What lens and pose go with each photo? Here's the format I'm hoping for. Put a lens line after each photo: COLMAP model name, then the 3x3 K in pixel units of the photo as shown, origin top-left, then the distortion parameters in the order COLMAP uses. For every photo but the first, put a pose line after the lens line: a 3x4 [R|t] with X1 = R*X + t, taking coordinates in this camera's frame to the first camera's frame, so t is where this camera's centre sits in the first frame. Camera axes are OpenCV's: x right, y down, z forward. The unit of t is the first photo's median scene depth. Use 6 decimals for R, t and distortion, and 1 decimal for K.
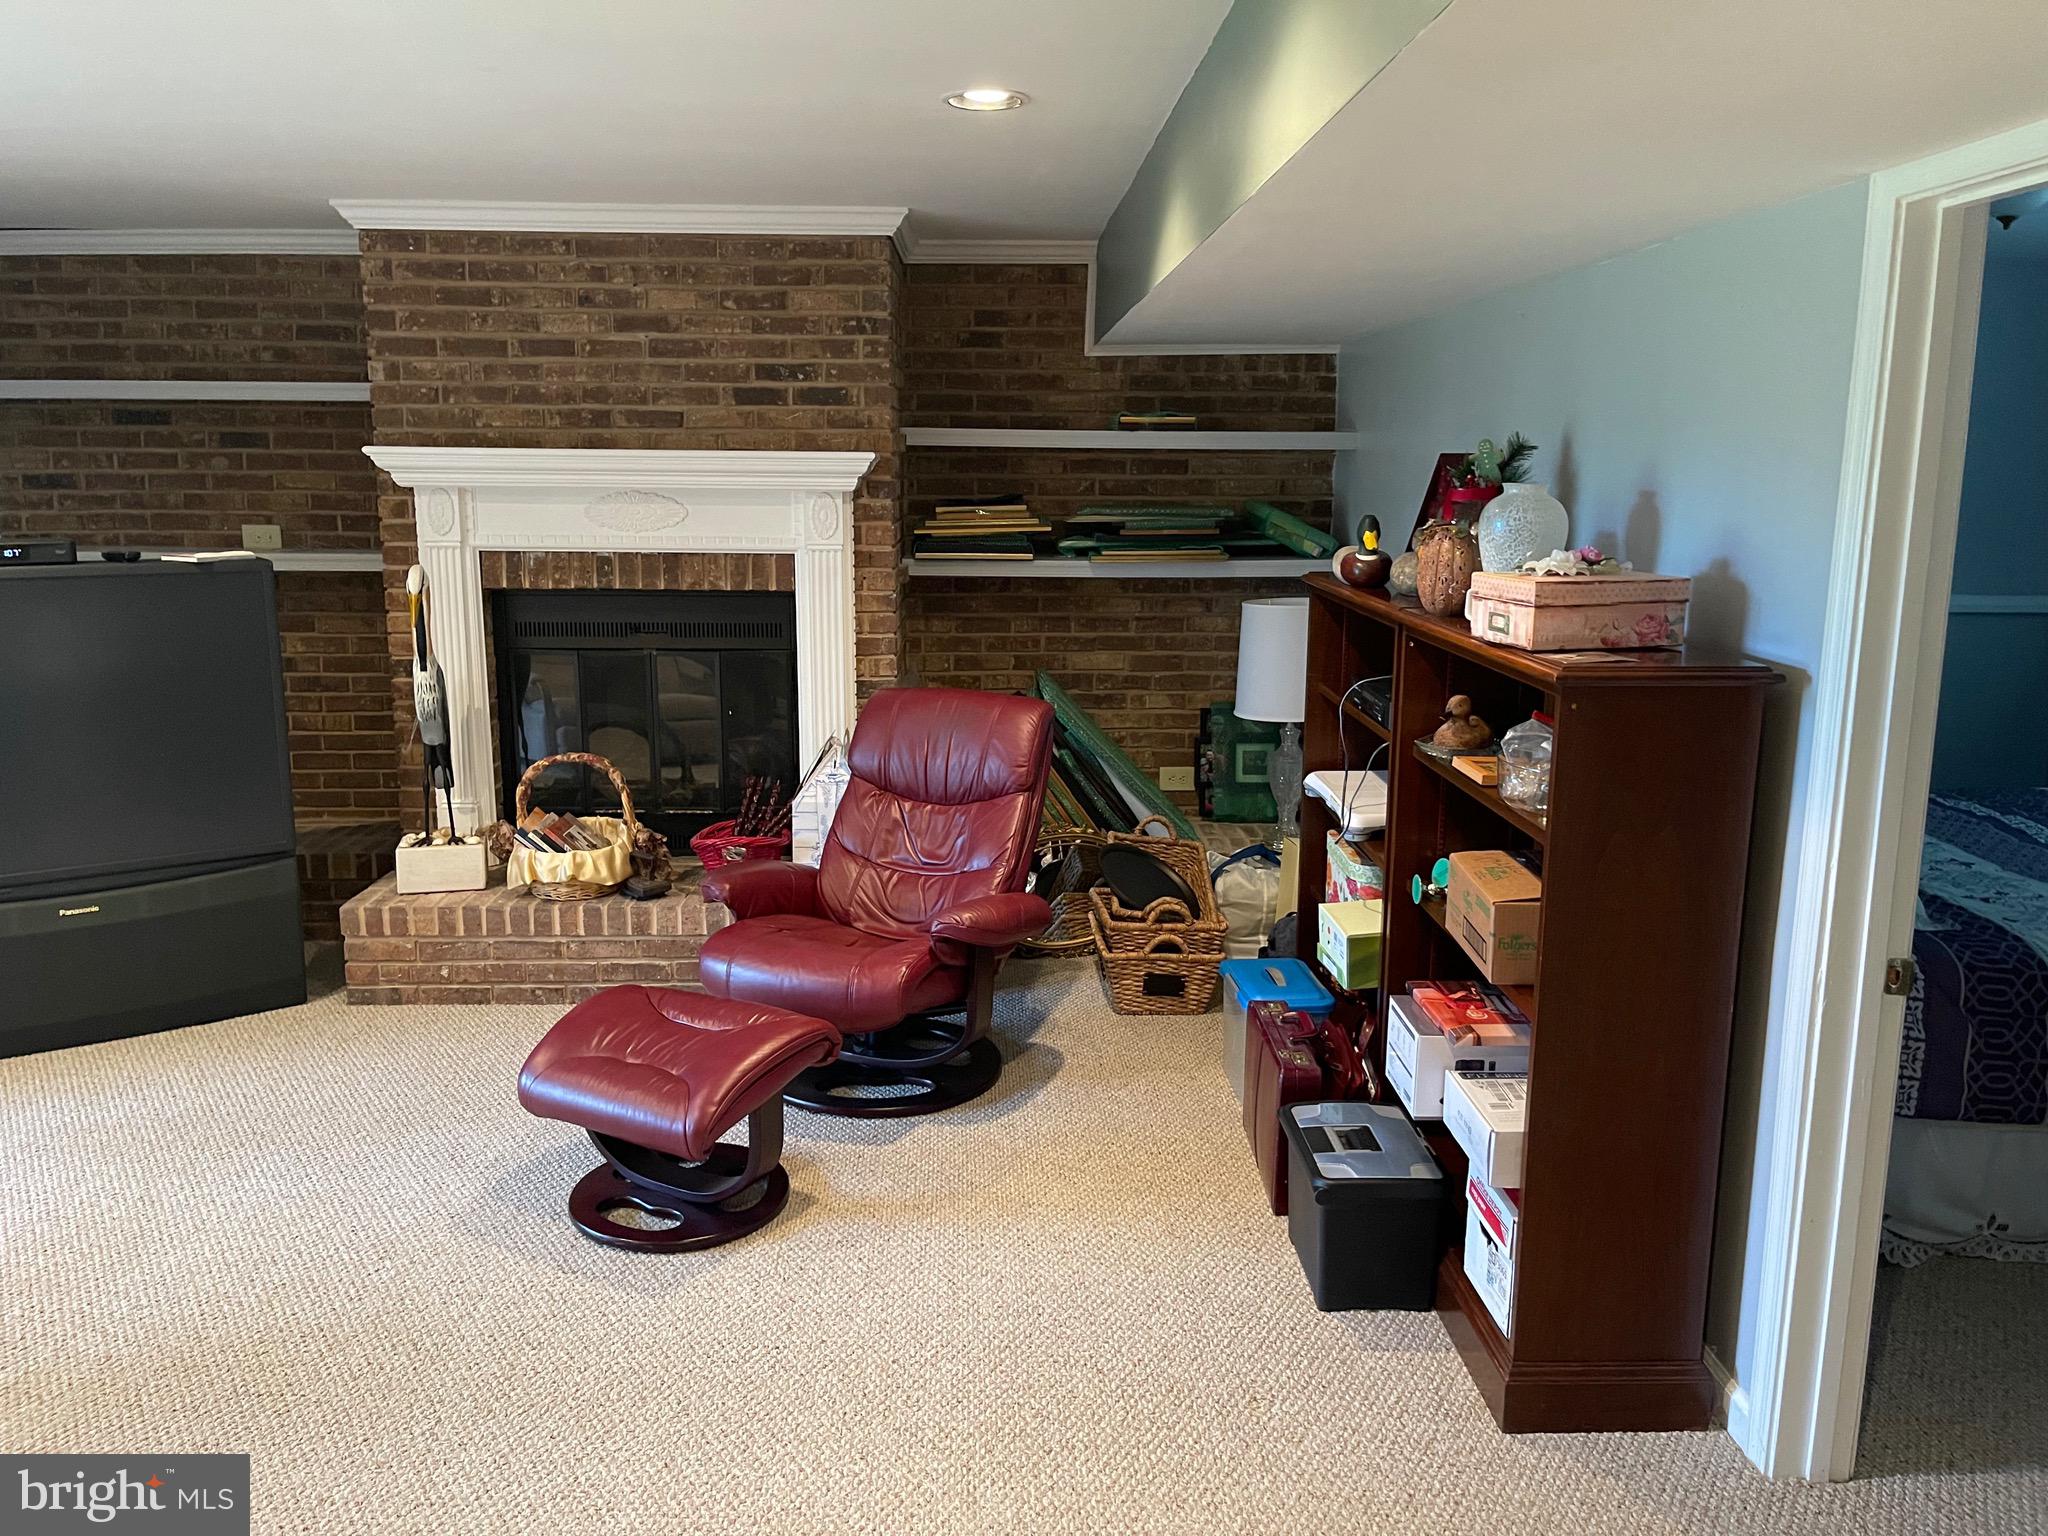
lens RADIAL K [[1543.6, 0, 1031.4], [0, 1543.6, 757.7], [0, 0, 1]] dist [0.062761, -0.081540]
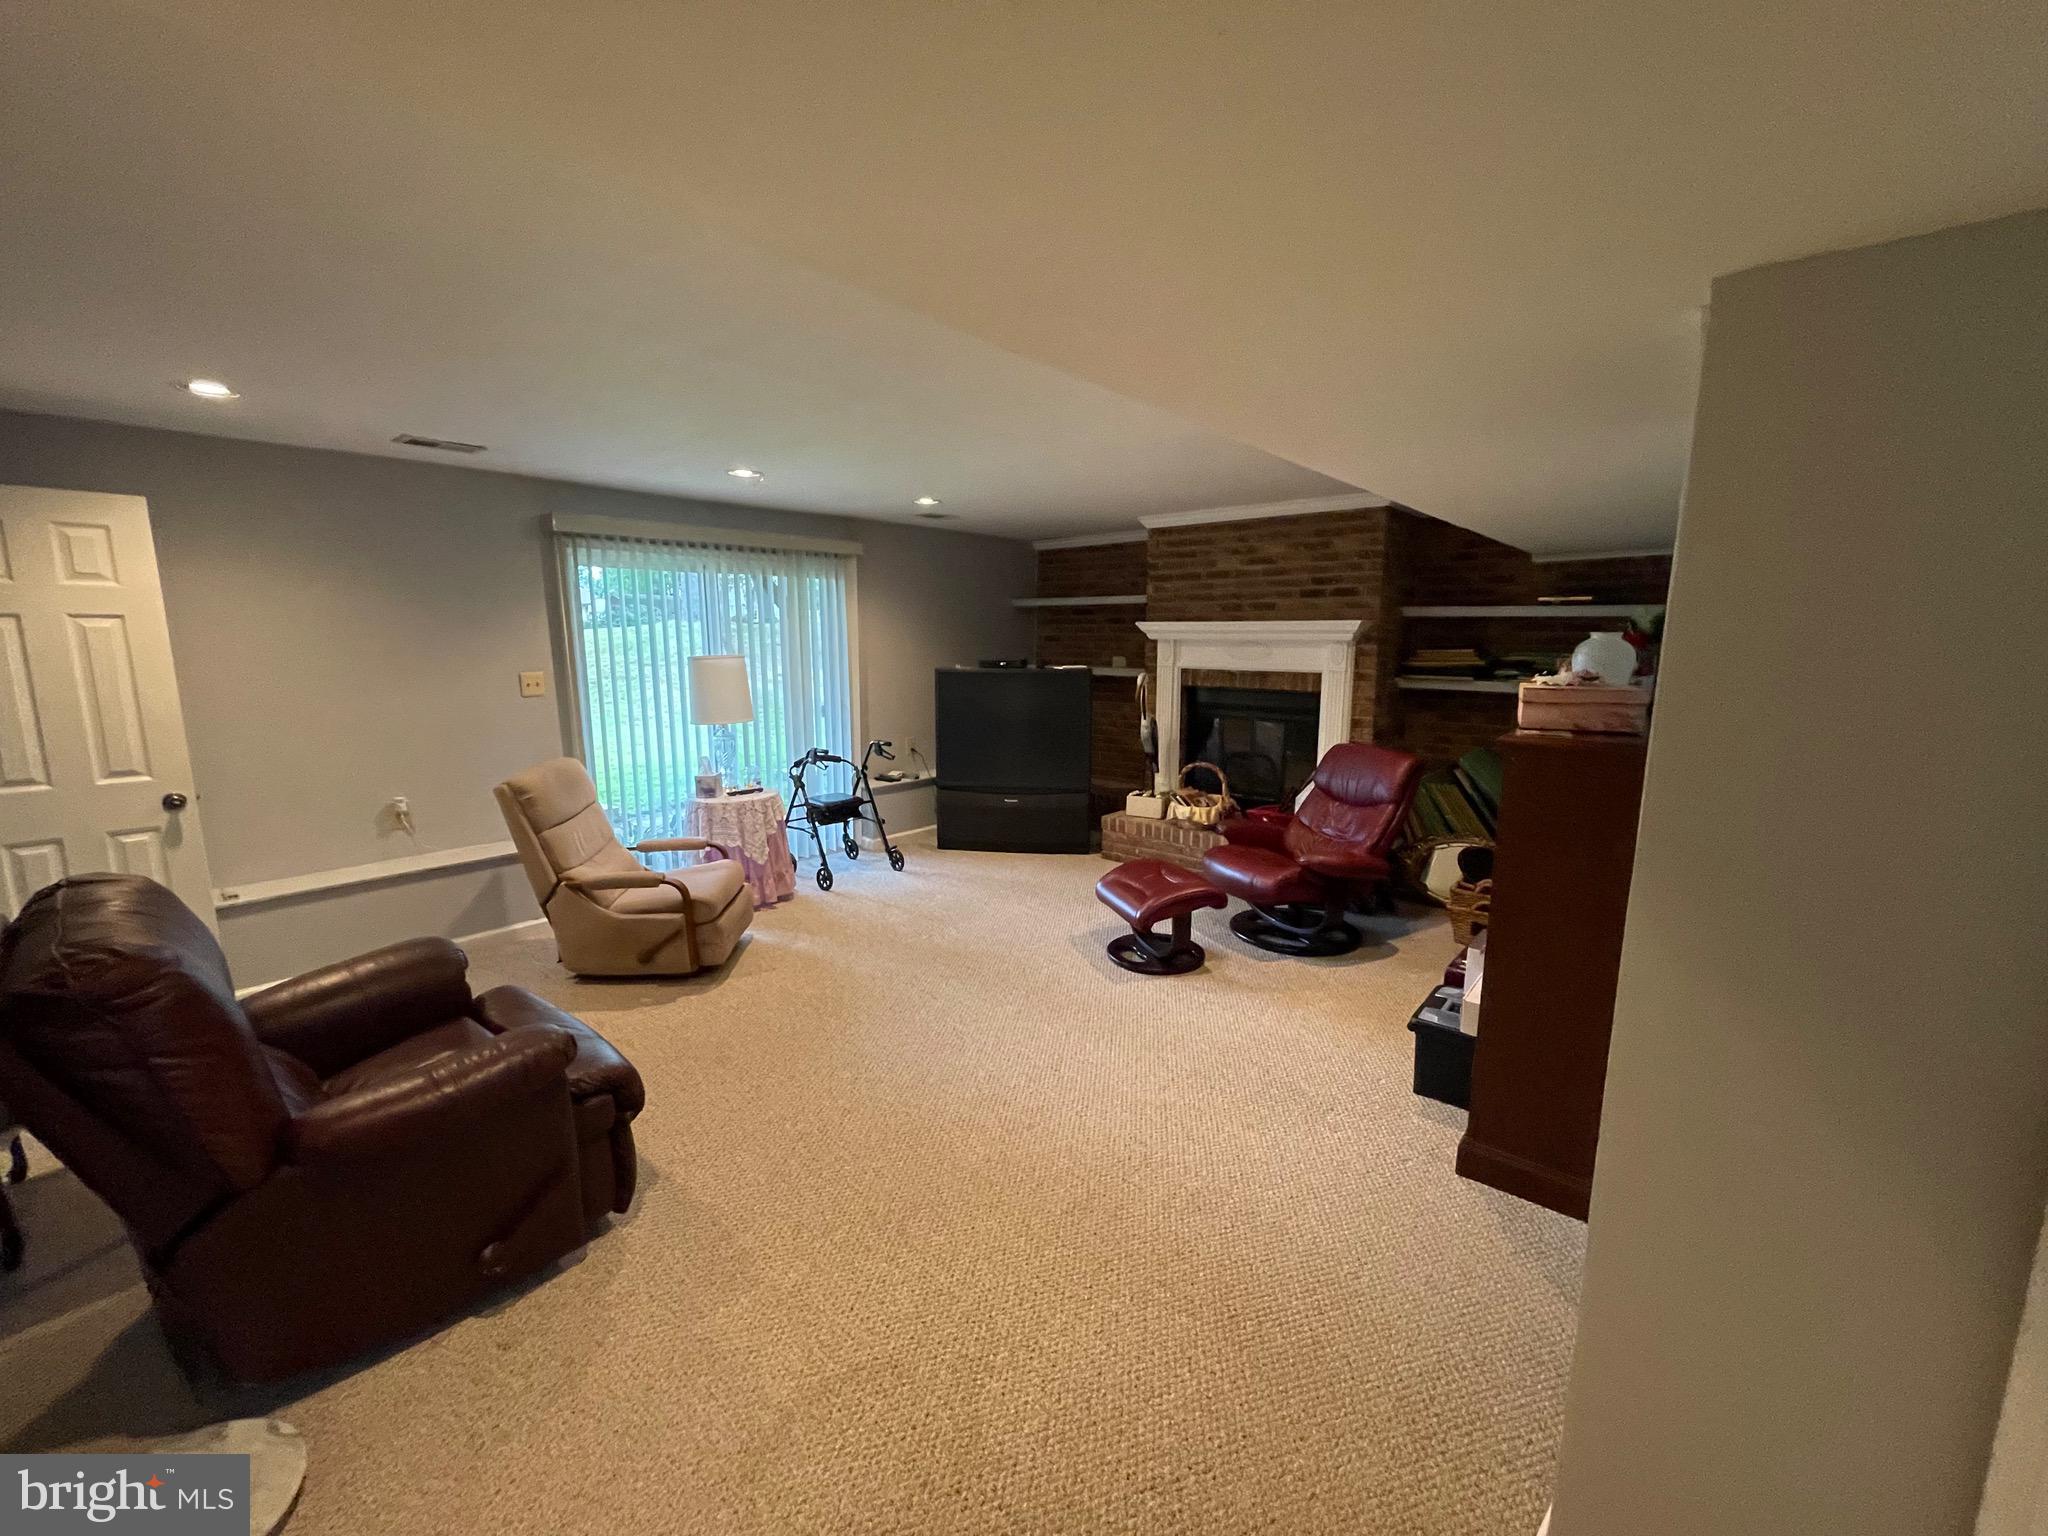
lens RADIAL K [[823.7, 0, 1025.6], [0, 823.7, 775.1], [0, 0, 1]] dist [0.002685, -0.001579]
pose [[0.745475, 0.109240, -0.657521, 0.272551], [-0.120724, 0.992292, 0.027985, 0.011916], [0.655509, 0.058517, 0.752916, -0.019416]]
